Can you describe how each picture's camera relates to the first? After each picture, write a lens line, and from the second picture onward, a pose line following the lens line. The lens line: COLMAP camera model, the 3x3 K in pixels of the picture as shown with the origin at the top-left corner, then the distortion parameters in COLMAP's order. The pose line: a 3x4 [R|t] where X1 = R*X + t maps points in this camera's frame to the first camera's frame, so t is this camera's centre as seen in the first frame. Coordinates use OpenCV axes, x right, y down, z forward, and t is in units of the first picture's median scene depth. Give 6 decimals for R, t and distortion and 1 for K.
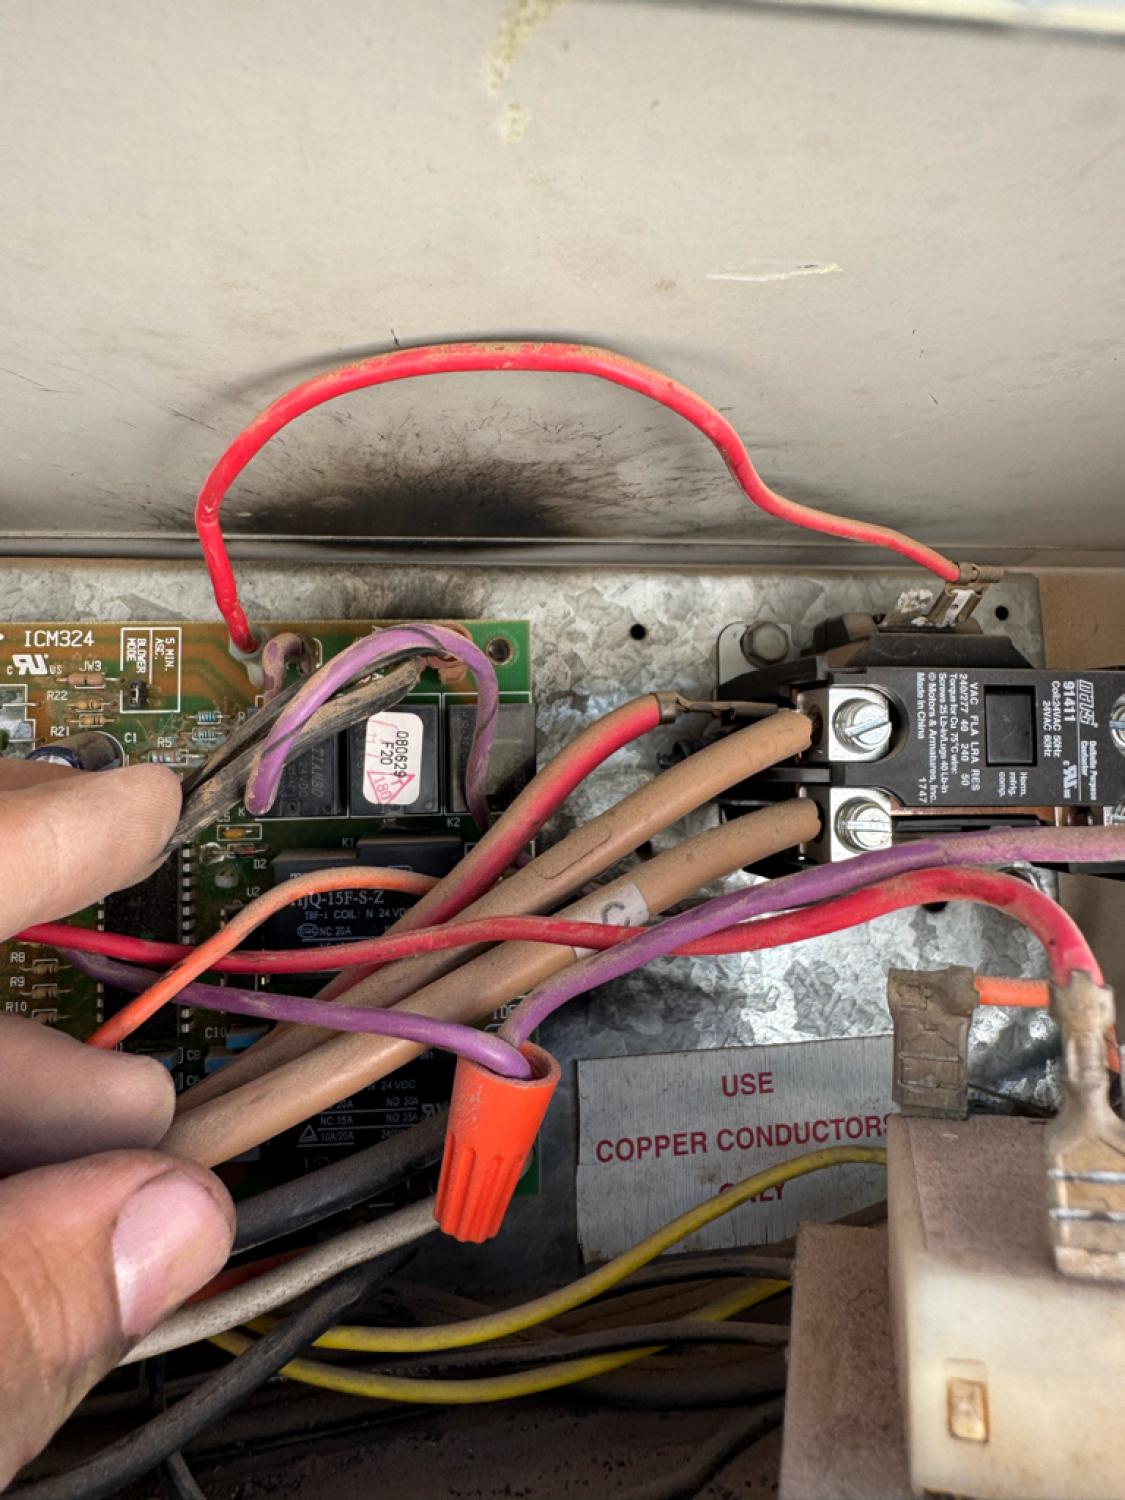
lens RADIAL K [[1090.2, 0, 562.5], [0, 1090.2, 750.0], [0, 0, 1]] dist [-0.003592, -0.002135]
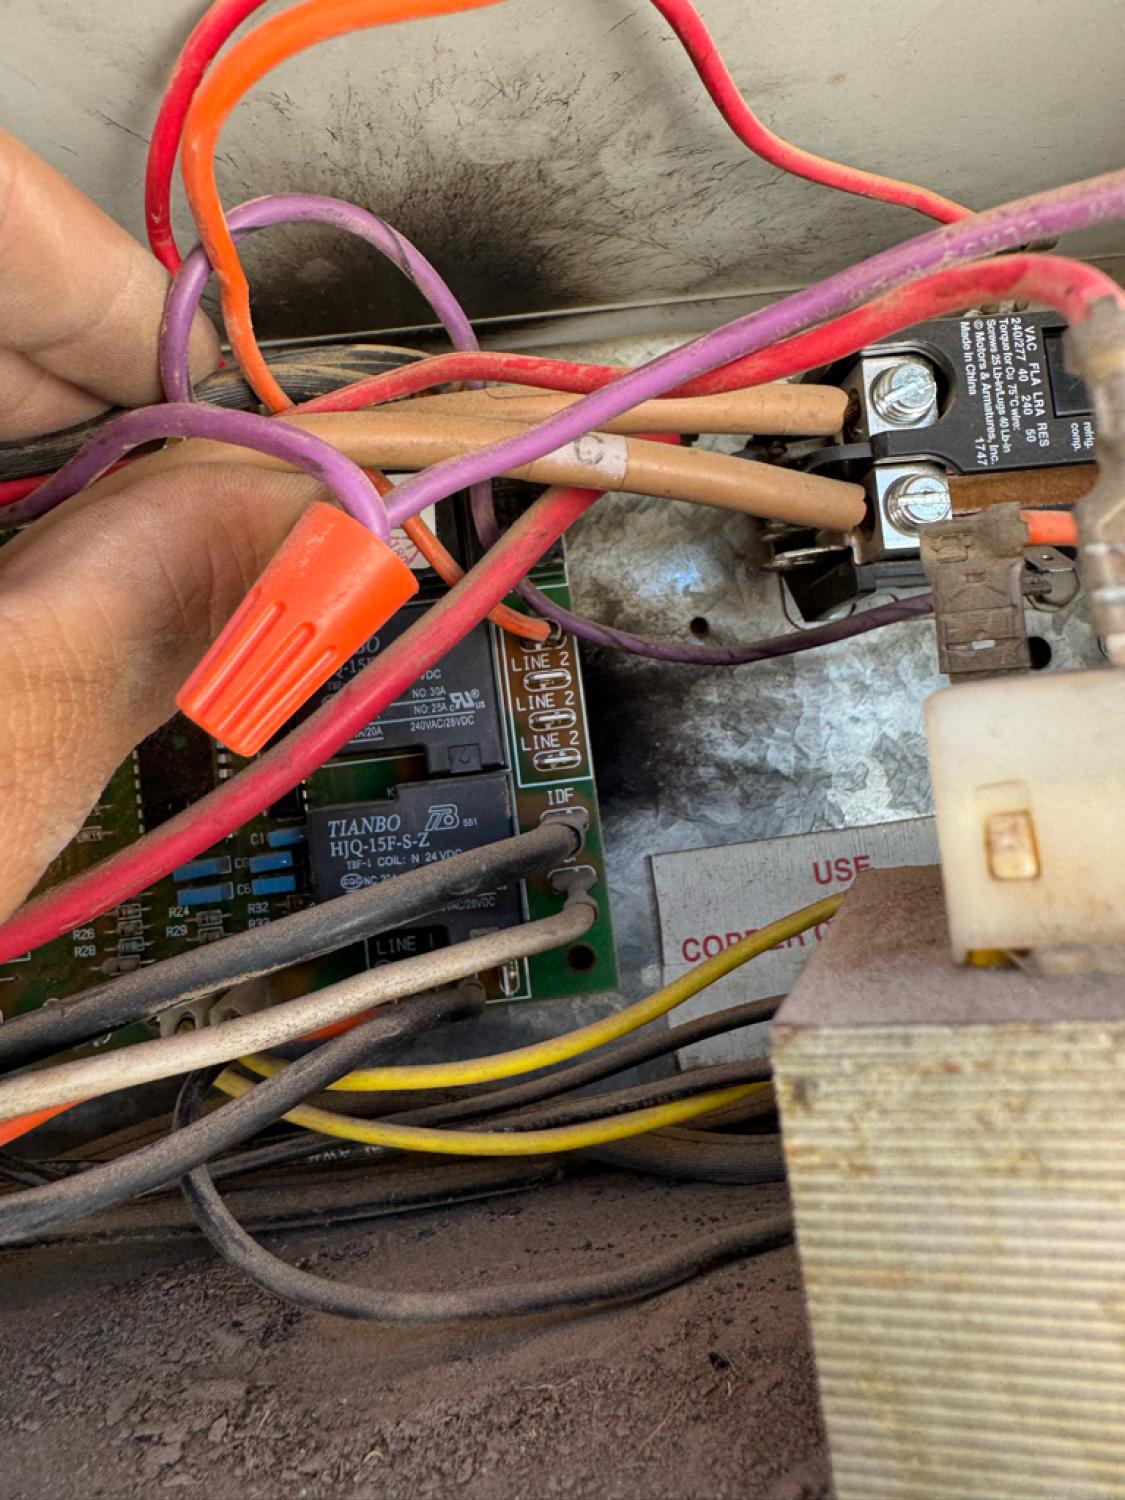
lens RADIAL K [[1090.2, 0, 562.5], [0, 1090.2, 750.0], [0, 0, 1]] dist [-0.003592, -0.002135]
pose [[0.987040, -0.110665, -0.116216, 0.059175], [0.110884, 0.993823, -0.004604, 0.198003], [0.116008, -0.008342, 0.993213, 0.070117]]
